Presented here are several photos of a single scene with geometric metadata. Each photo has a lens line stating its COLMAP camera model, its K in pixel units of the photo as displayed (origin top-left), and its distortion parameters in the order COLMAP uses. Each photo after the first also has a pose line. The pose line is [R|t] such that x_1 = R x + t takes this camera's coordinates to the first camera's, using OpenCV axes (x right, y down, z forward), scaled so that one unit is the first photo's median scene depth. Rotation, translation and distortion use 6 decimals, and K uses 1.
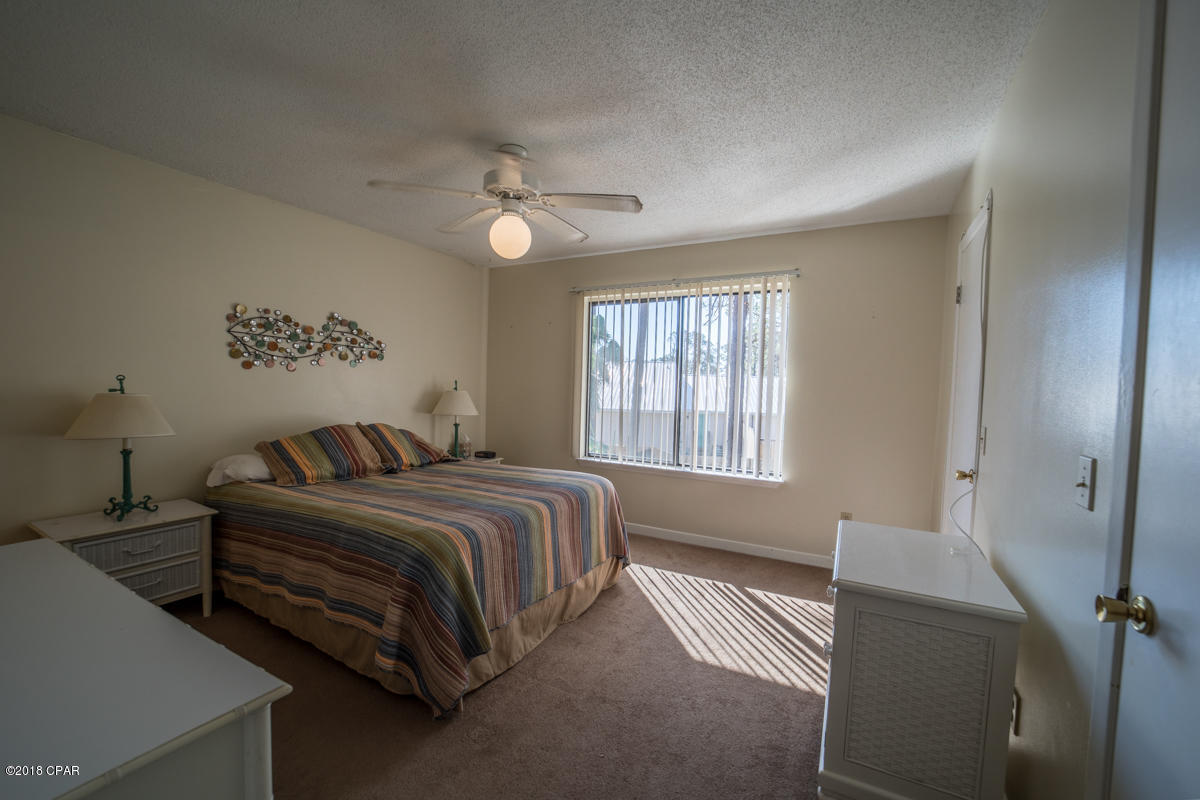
lens RADIAL K [[481.2, 0, 600.0], [0, 481.2, 400.1], [0, 0, 1]] dist [-0.035121, 0.000074]
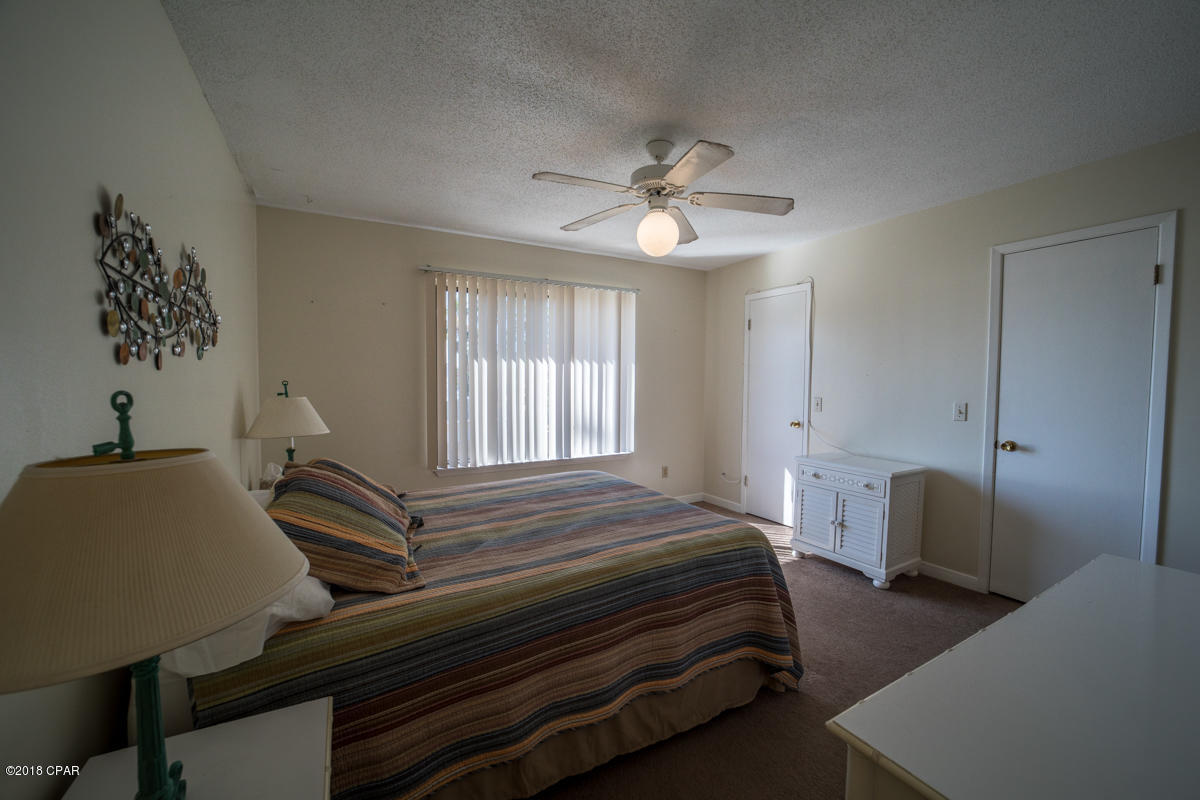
lens RADIAL K [[464.9, 0, 603.6], [0, 464.9, 402.9], [0, 0, 1]] dist [-0.027484, 0.000692]
pose [[0.530805, -0.064425, 0.845042, -0.990249], [0.041198, 0.997889, 0.050200, -0.043033], [-0.846492, 0.008168, 0.532339, 0.546811]]
